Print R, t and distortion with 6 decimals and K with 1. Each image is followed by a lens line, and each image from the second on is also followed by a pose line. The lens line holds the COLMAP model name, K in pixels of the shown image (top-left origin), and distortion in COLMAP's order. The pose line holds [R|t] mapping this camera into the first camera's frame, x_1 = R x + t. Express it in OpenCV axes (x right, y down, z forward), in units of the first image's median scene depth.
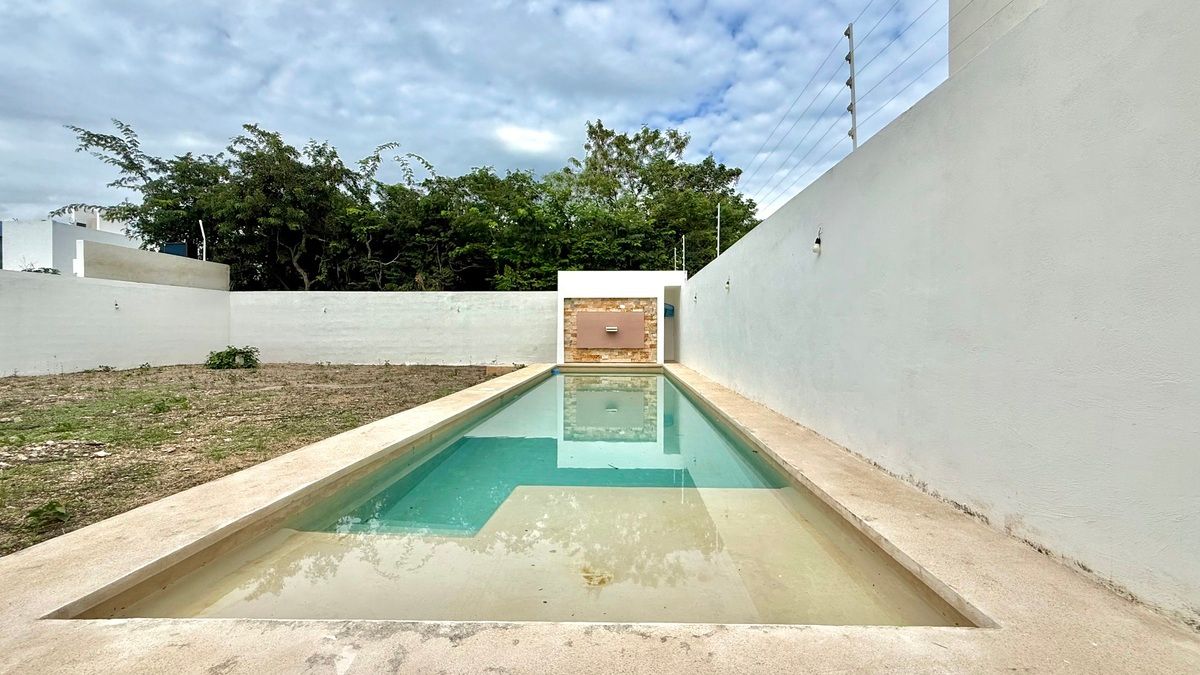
lens RADIAL K [[478.9, 0, 598.5], [0, 478.9, 334.6], [0, 0, 1]] dist [0.001106, -0.001566]
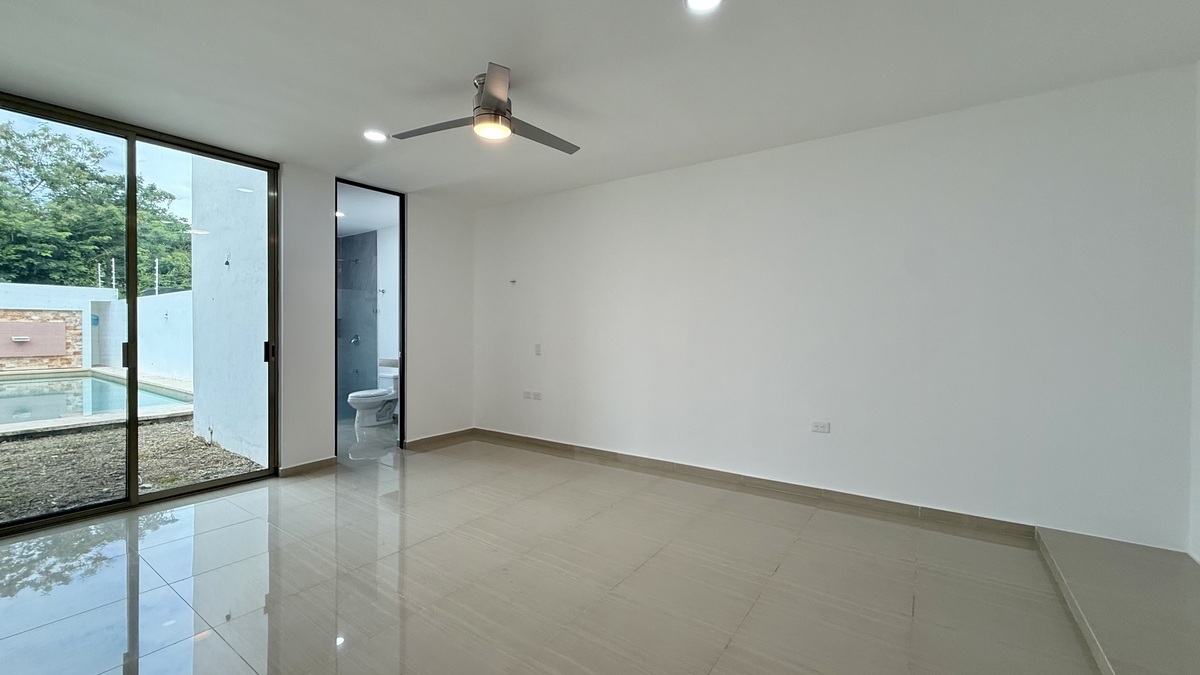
lens RADIAL K [[478.9, 0, 602.5], [0, 478.9, 336.7], [0, 0, 1]] dist [0.001106, -0.001566]
pose [[0.525329, -0.011214, 0.850825, -0.194110], [0.003840, 0.999934, 0.010809, -0.021791], [-0.850890, -0.002411, 0.525338, -0.646149]]
